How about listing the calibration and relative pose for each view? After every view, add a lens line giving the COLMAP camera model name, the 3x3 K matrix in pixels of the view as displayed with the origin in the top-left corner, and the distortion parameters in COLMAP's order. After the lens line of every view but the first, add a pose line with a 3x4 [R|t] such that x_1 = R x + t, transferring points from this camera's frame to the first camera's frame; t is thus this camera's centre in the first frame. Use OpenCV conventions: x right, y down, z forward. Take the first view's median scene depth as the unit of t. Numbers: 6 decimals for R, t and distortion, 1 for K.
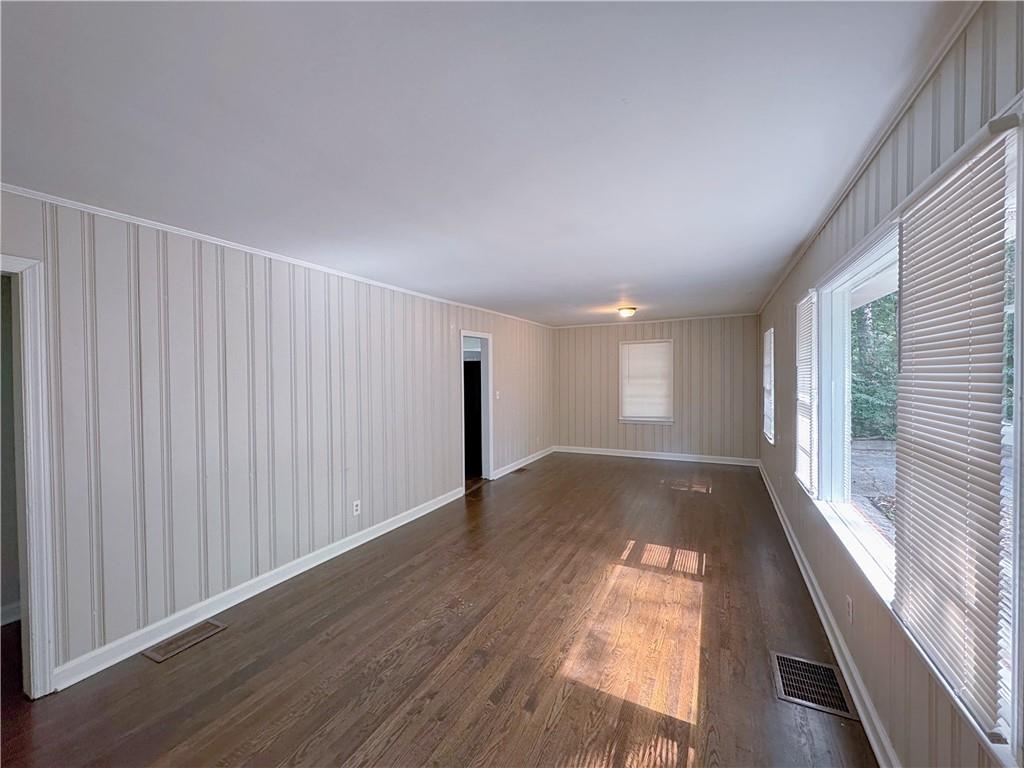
lens RADIAL K [[405.9, 0, 502.0], [0, 405.9, 395.4], [0, 0, 1]] dist [-0.002430, -0.000083]
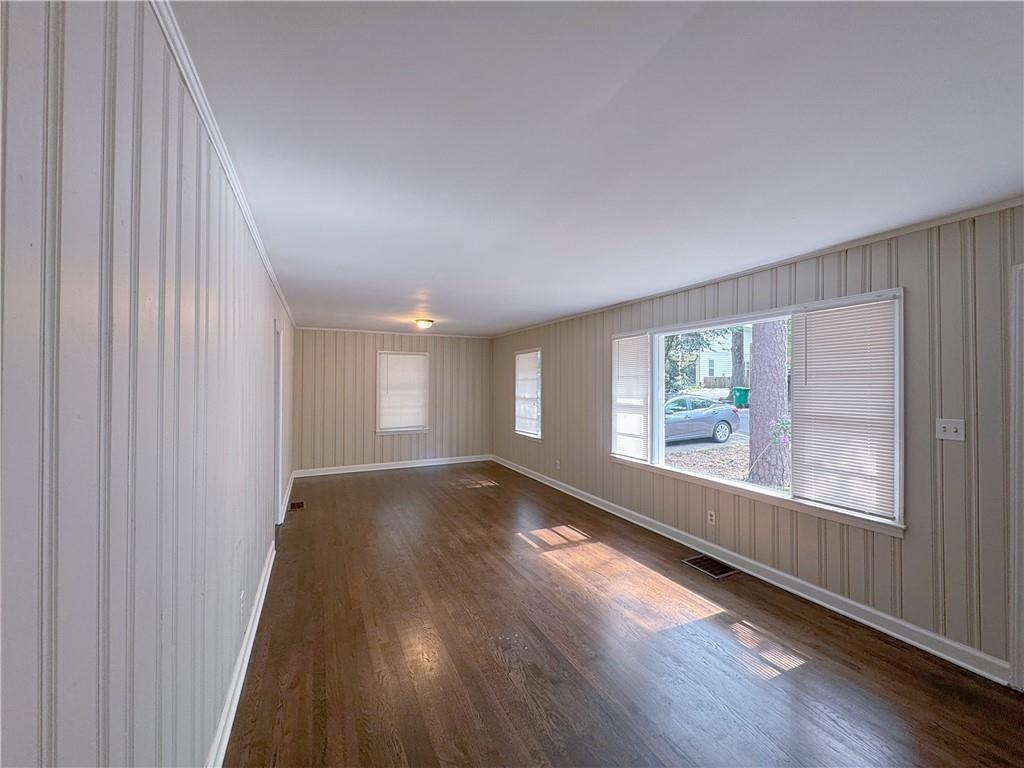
lens RADIAL K [[405.9, 0, 522.8], [0, 405.9, 400.0], [0, 0, 1]] dist [-0.002430, -0.000083]
pose [[0.601417, -0.015441, 0.798786, -0.578684], [0.030443, 0.999530, -0.003599, -0.005092], [-0.798355, 0.026482, 0.601604, 0.315776]]
